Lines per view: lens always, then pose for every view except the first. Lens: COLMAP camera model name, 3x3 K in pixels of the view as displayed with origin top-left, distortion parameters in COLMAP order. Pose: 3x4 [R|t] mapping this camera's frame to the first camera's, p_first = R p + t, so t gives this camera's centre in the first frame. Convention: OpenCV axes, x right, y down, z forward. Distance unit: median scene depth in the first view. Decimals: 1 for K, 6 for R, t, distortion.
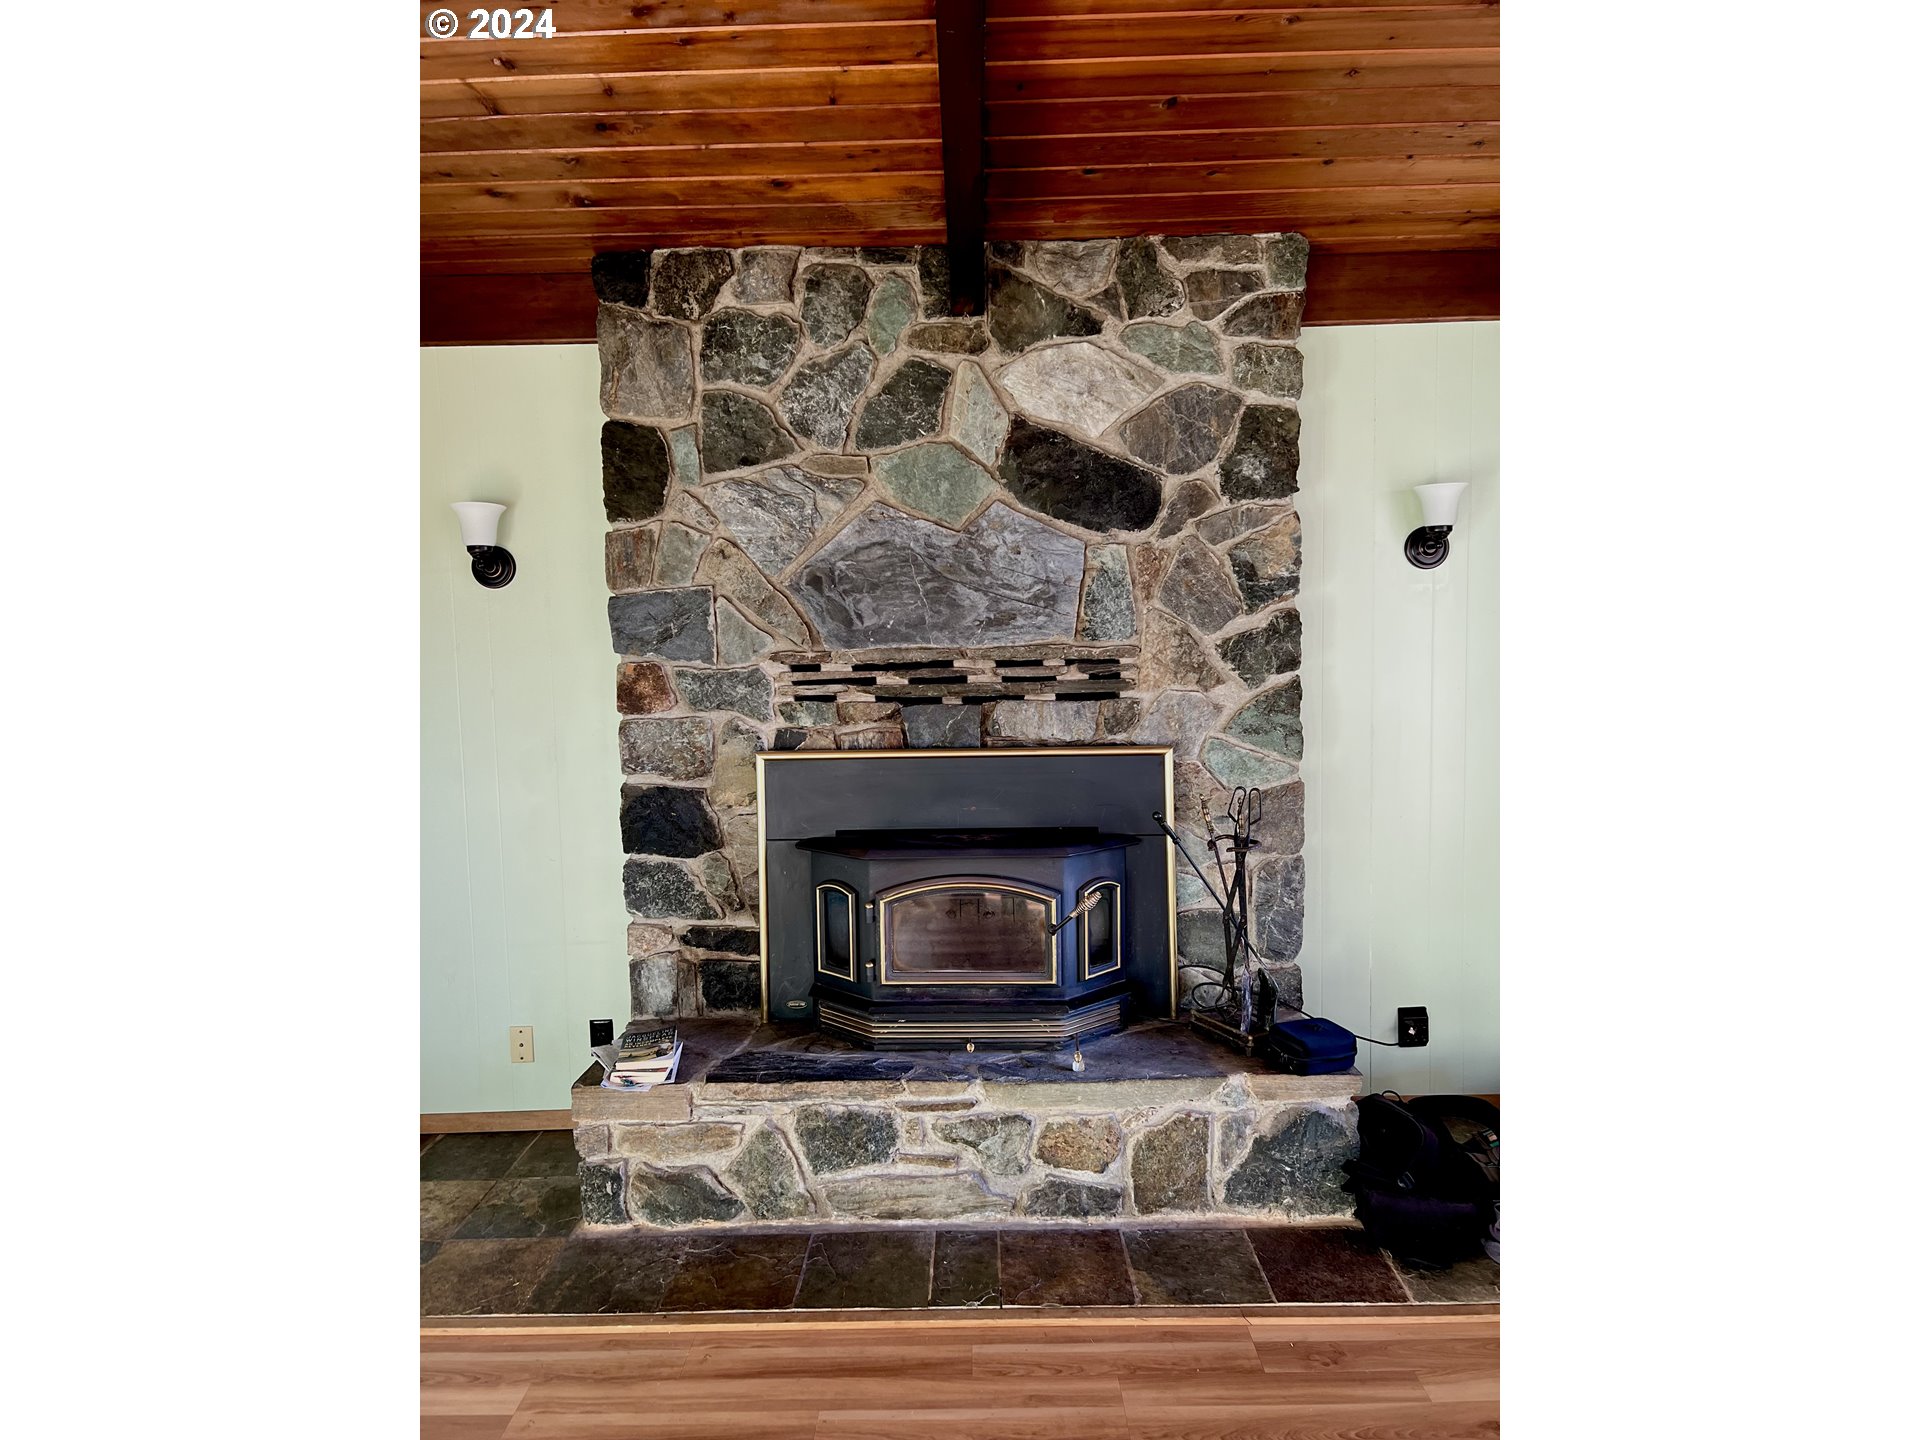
lens RADIAL K [[1076.0, 0, 959.0], [0, 1076.0, 718.1], [0, 0, 1]] dist [0.022435, -0.002102]
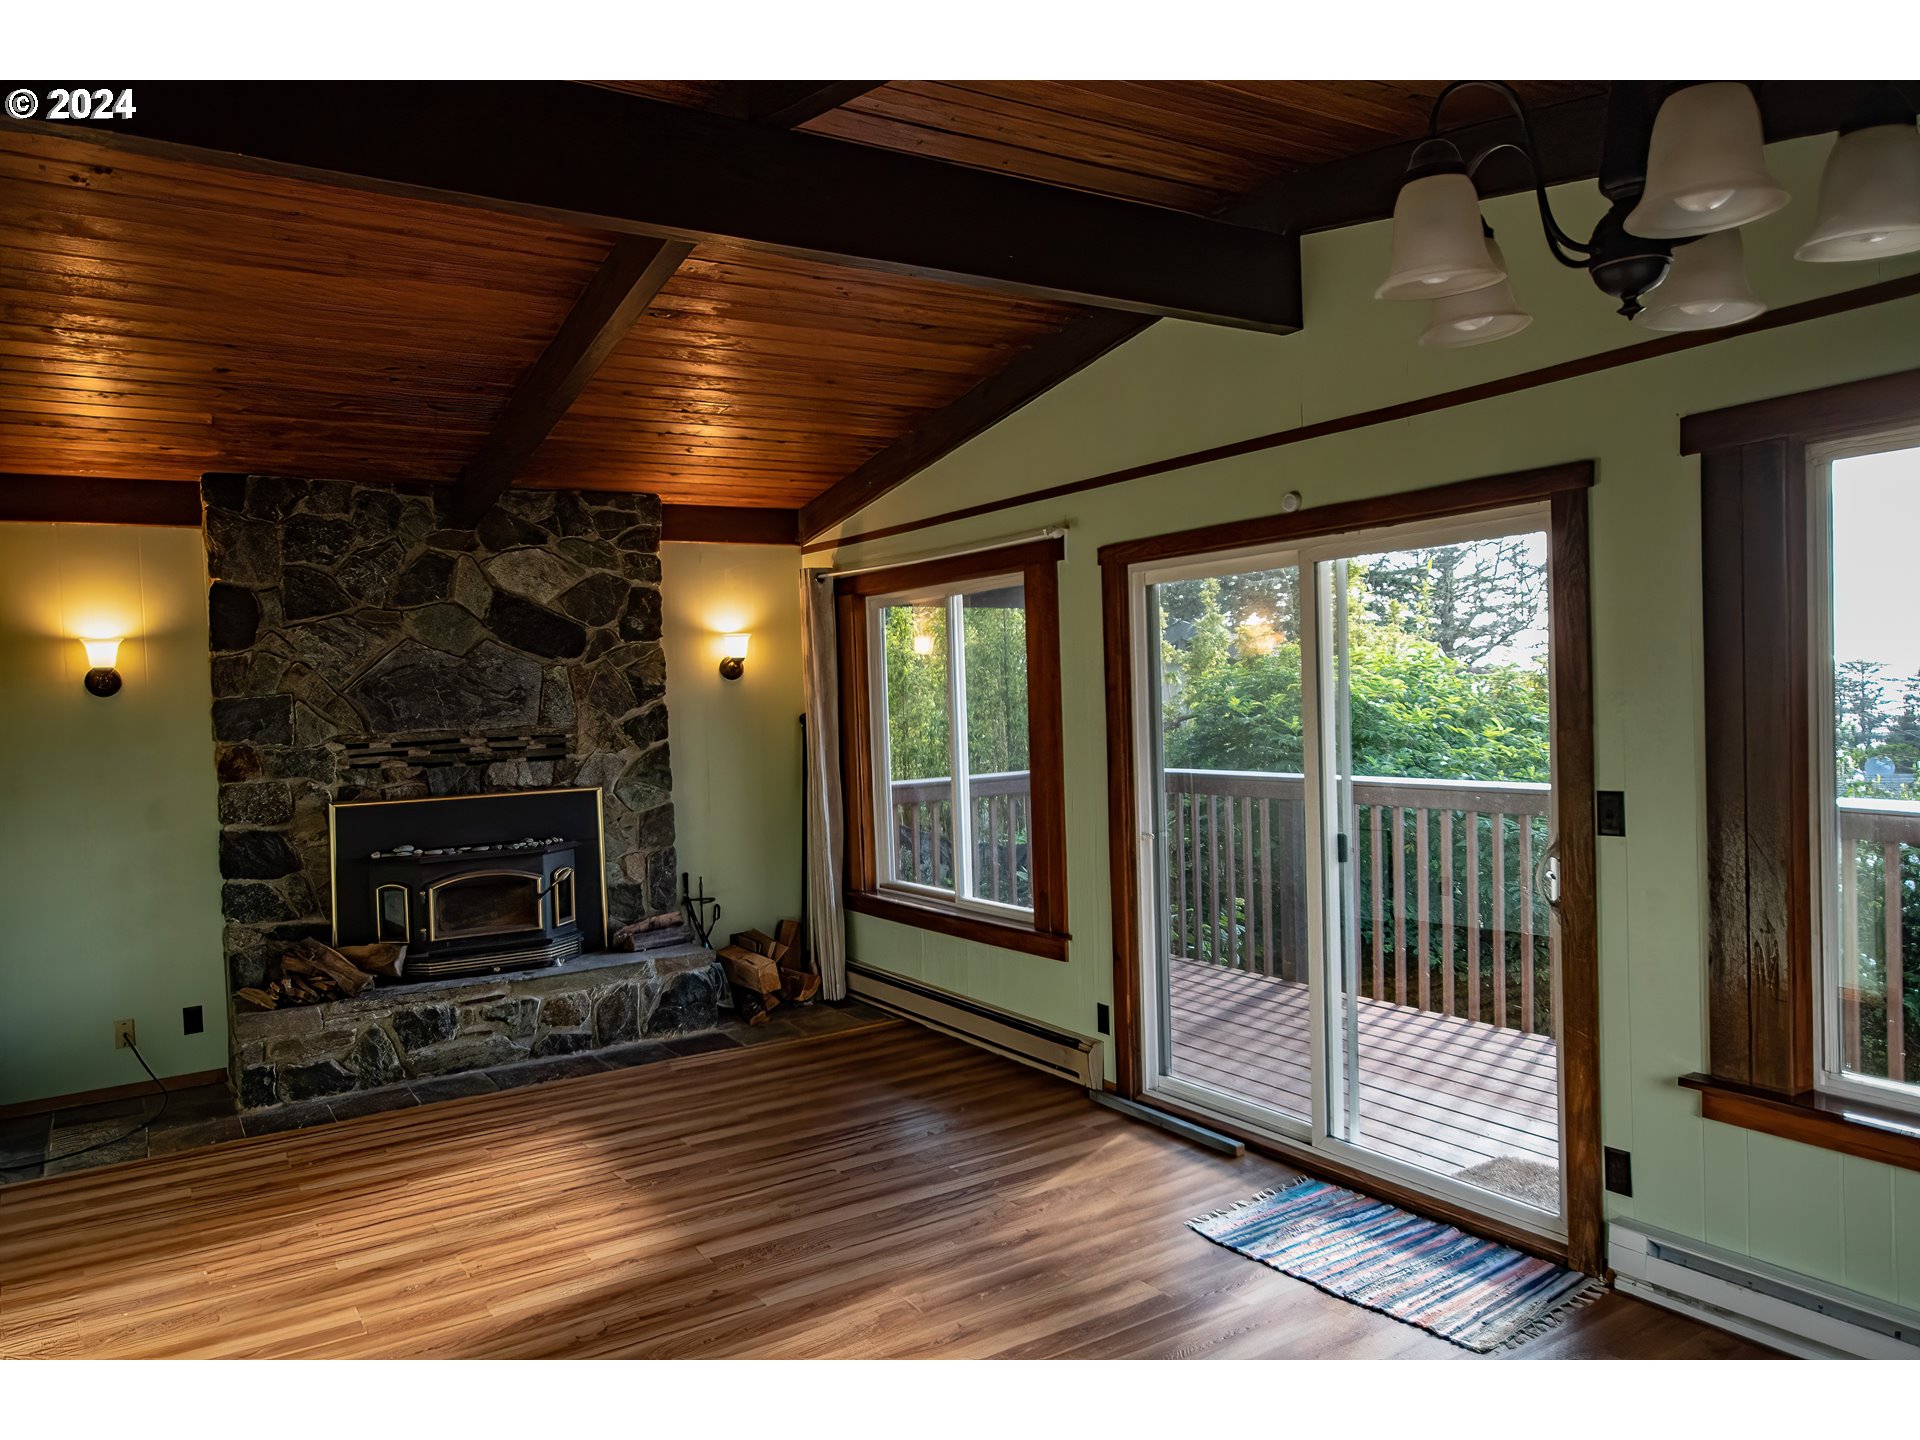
lens RADIAL K [[1344.7, 0, 942.9], [0, 1344.7, 725.8], [0, 0, 1]] dist [0.018979, 0.013906]
pose [[0.844802, -0.023935, 0.534544, -0.477274], [0.061800, 0.996678, -0.053043, 0.079036], [-0.531499, 0.077845, 0.843474, -1.085196]]
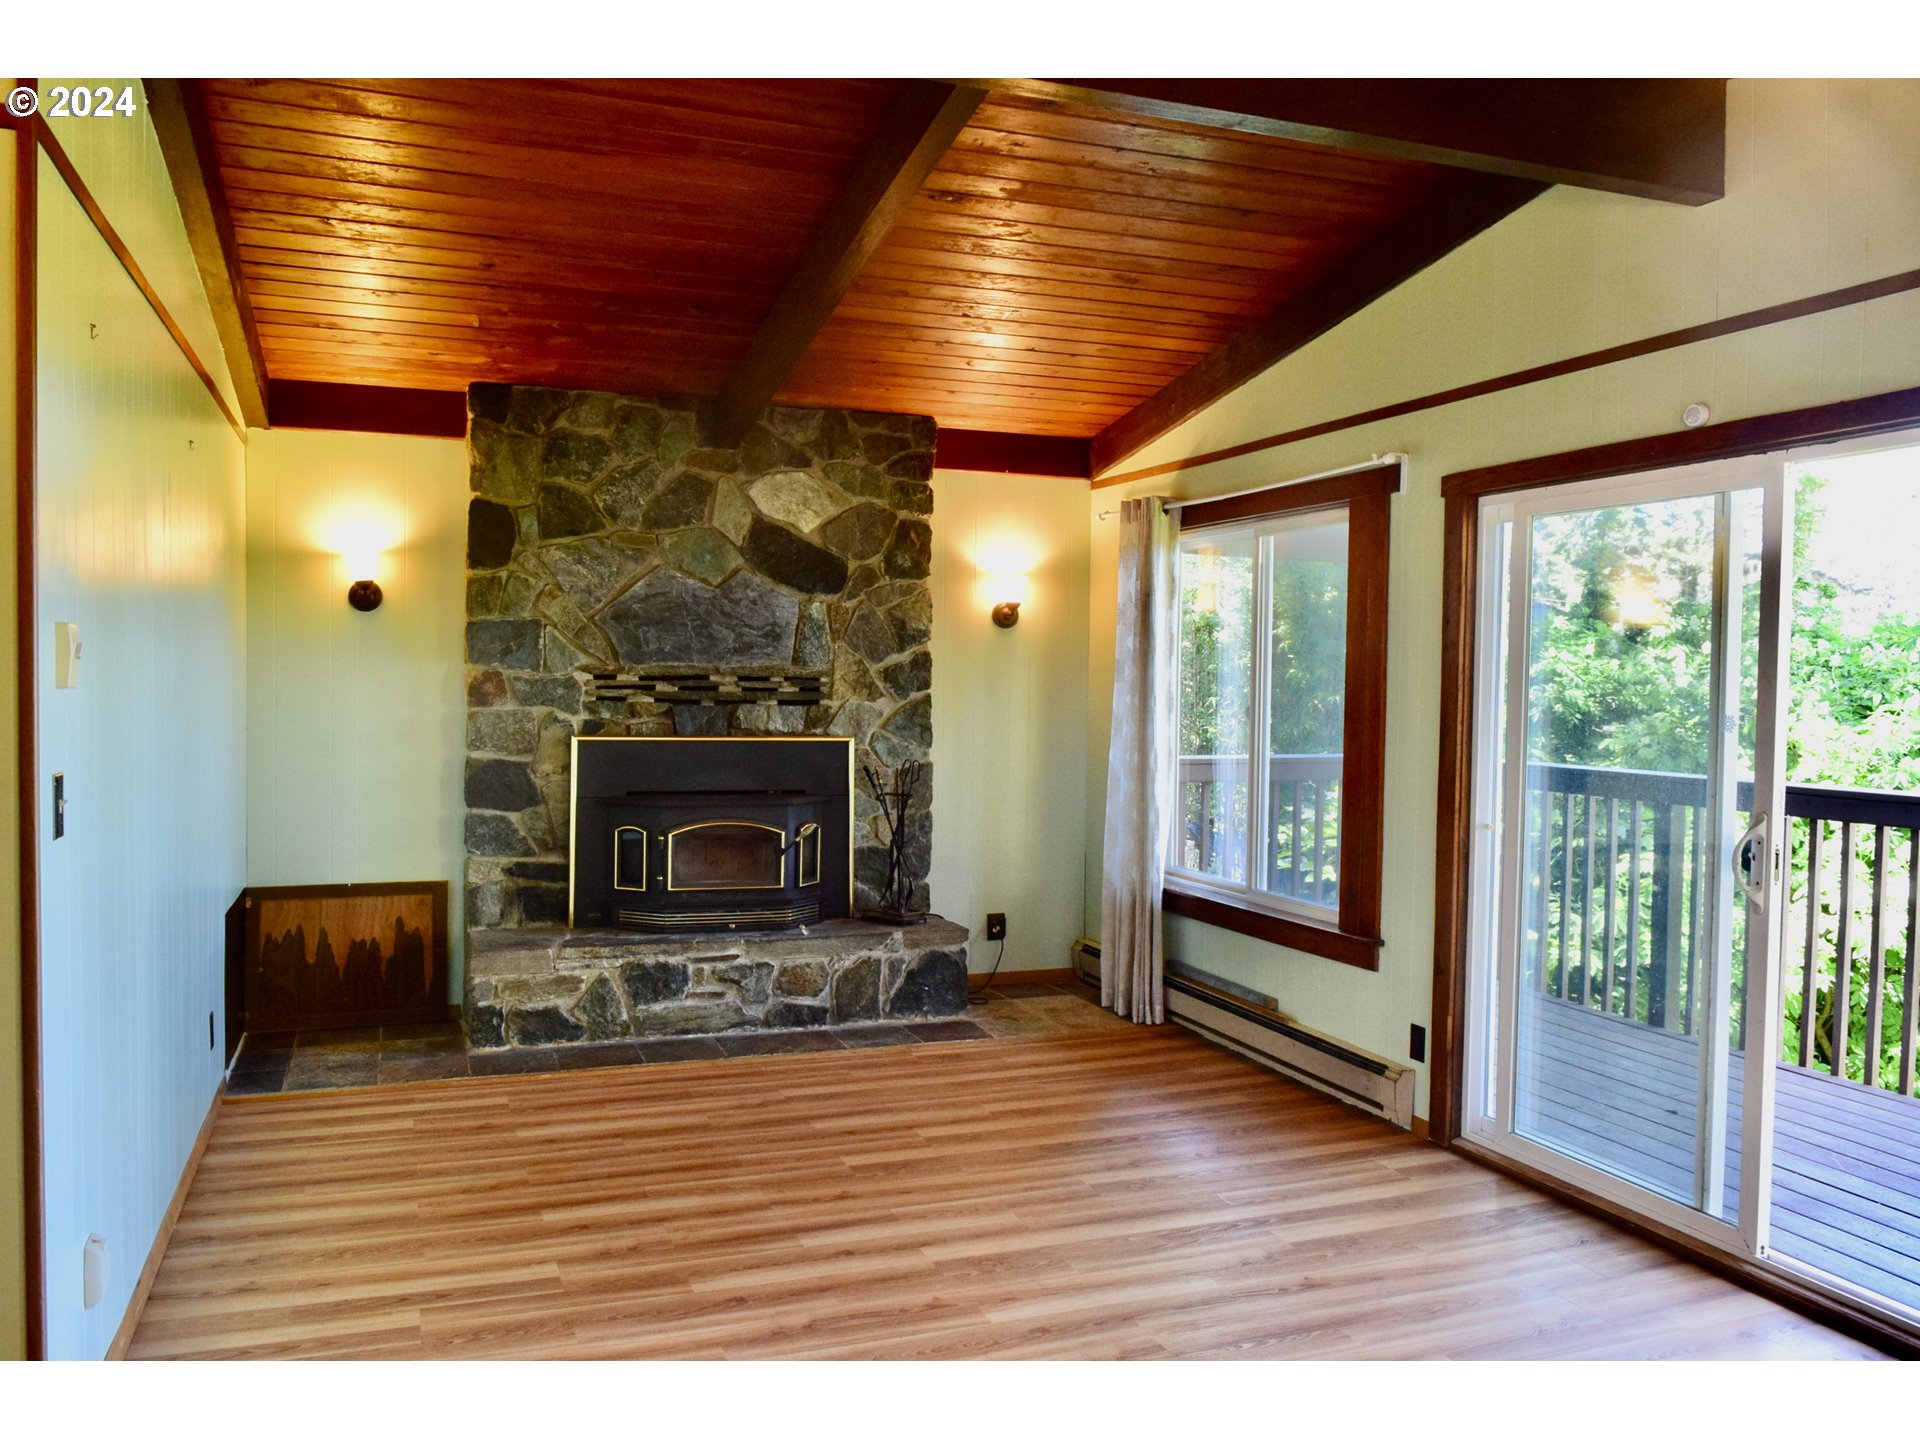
lens RADIAL K [[1491.4, 0, 952.4], [0, 1491.4, 712.9], [0, 0, 1]] dist [0.000904, -0.008768]
pose [[0.933034, 0.024367, 0.358963, -0.434521], [-0.004090, 0.998358, -0.057140, 0.114699], [-0.359766, 0.051845, 0.931601, -1.033927]]
